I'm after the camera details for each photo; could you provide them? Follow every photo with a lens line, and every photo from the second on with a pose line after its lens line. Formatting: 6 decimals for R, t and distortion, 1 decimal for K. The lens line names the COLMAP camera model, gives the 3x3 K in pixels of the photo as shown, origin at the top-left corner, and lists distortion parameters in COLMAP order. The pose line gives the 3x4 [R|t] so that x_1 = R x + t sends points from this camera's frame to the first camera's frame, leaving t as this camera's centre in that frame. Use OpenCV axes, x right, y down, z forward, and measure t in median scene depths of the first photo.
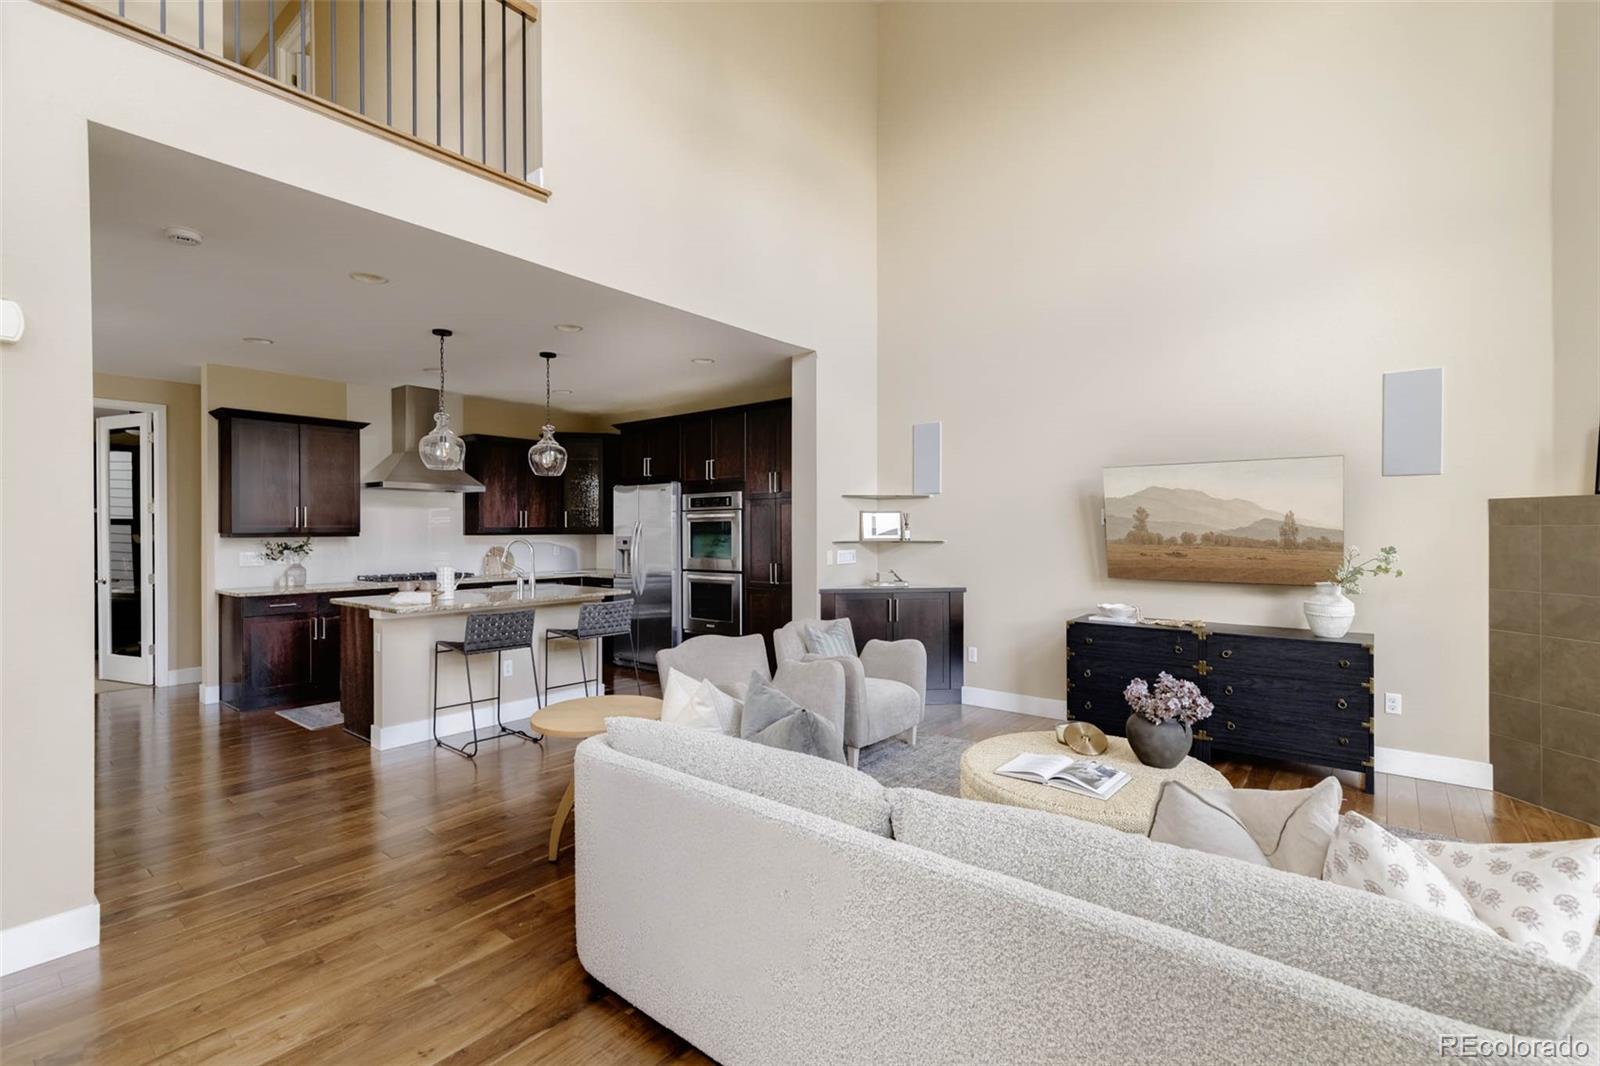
lens RADIAL K [[720.3, 0, 799.3], [0, 720.3, 533.2], [0, 0, 1]] dist [0.002456, -0.000183]
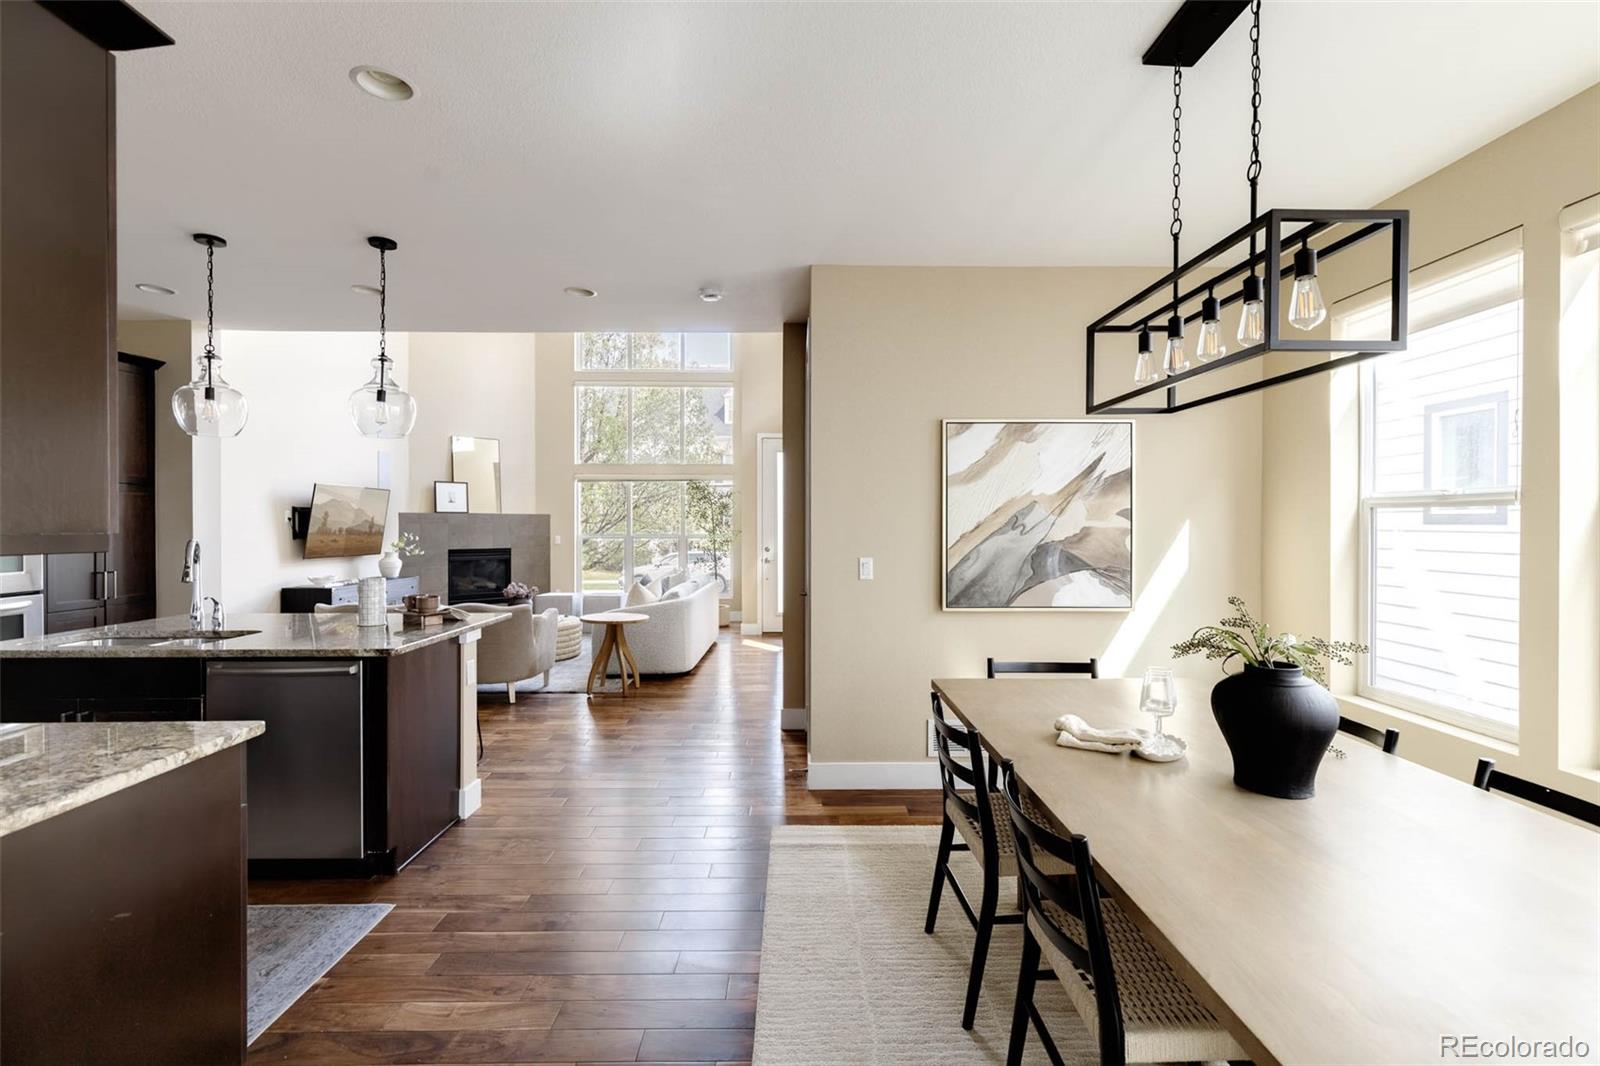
lens RADIAL K [[720.3, 0, 799.3], [0, 720.3, 528.4], [0, 0, 1]] dist [0.002456, -0.000183]
pose [[-0.640042, -0.003896, 0.768330, -1.420955], [0.002299, 0.999973, 0.006986, -0.007366], [-0.768337, 0.006238, -0.640016, 1.257141]]
